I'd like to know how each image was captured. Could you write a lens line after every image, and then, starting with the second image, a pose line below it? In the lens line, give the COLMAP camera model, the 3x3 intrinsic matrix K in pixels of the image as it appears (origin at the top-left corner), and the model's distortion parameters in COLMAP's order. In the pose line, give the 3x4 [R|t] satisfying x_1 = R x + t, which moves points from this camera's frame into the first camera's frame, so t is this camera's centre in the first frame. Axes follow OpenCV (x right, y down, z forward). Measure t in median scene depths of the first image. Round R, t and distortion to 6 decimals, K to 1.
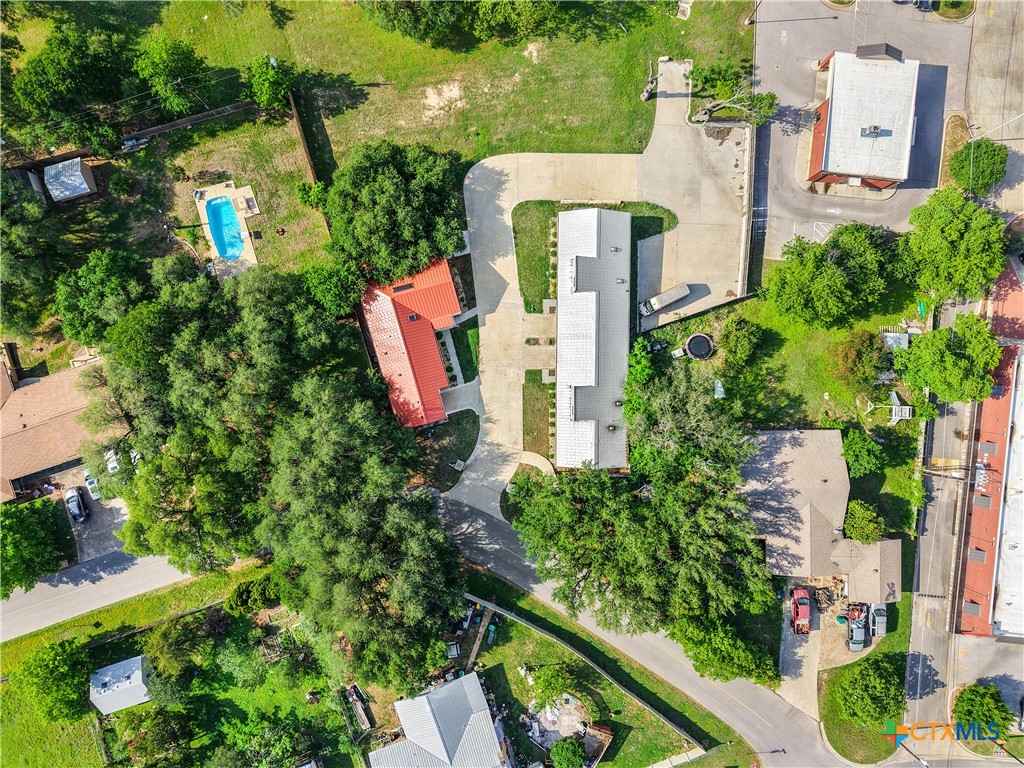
lens RADIAL K [[687.2, 0, 518.8], [0, 687.2, 387.3], [0, 0, 1]] dist [0.081761, -0.158717]
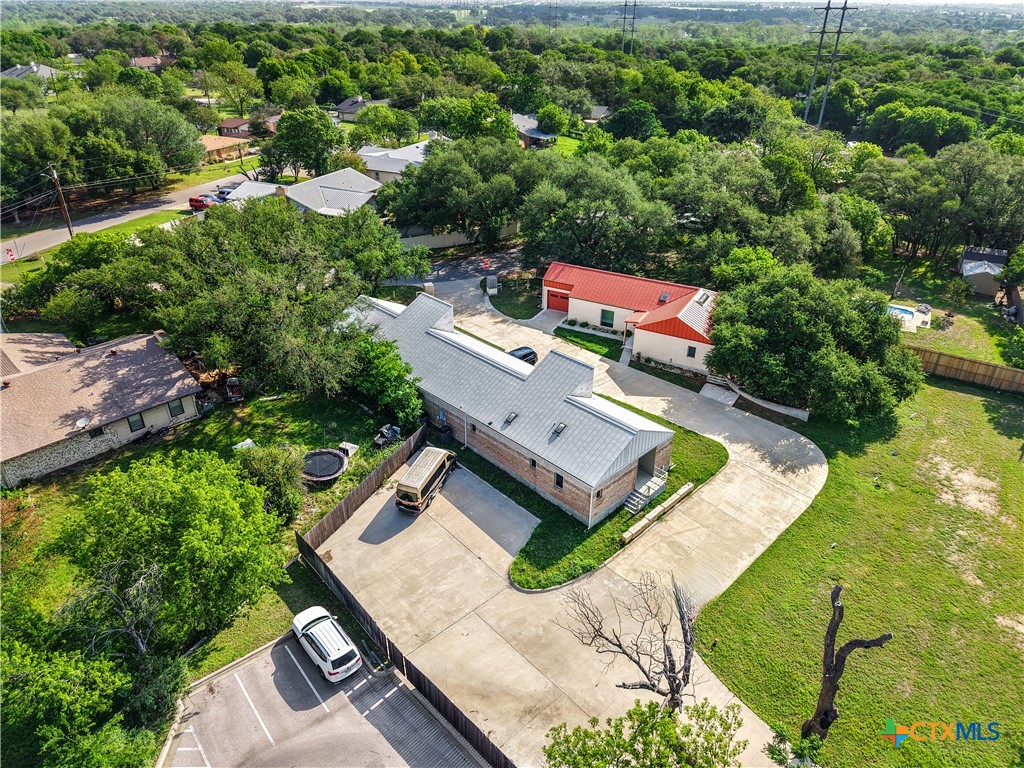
lens RADIAL K [[688.6, 0, 515.2], [0, 688.6, 373.7], [0, 0, 1]] dist [0.095365, -0.125255]
pose [[-0.702949, 0.314448, -0.637953, 0.484941], [-0.710673, -0.346332, 0.612370, -0.480969], [-0.028385, 0.883842, 0.466924, 0.681478]]
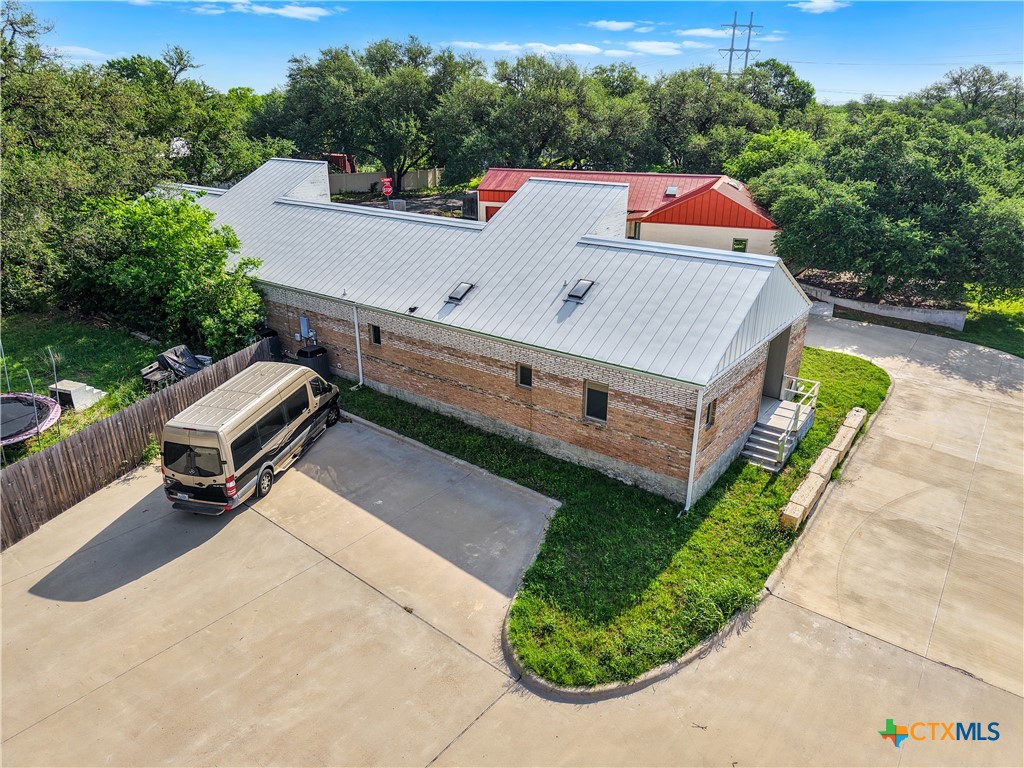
lens RADIAL K [[688.5, 0, 517.2], [0, 688.5, 386.9], [0, 0, 1]] dist [0.021910, -0.018129]
pose [[-0.588982, 0.282266, -0.757249, 0.325494], [-0.807834, -0.231691, 0.541963, -0.306061], [-0.022470, 0.930938, 0.364486, 0.915846]]
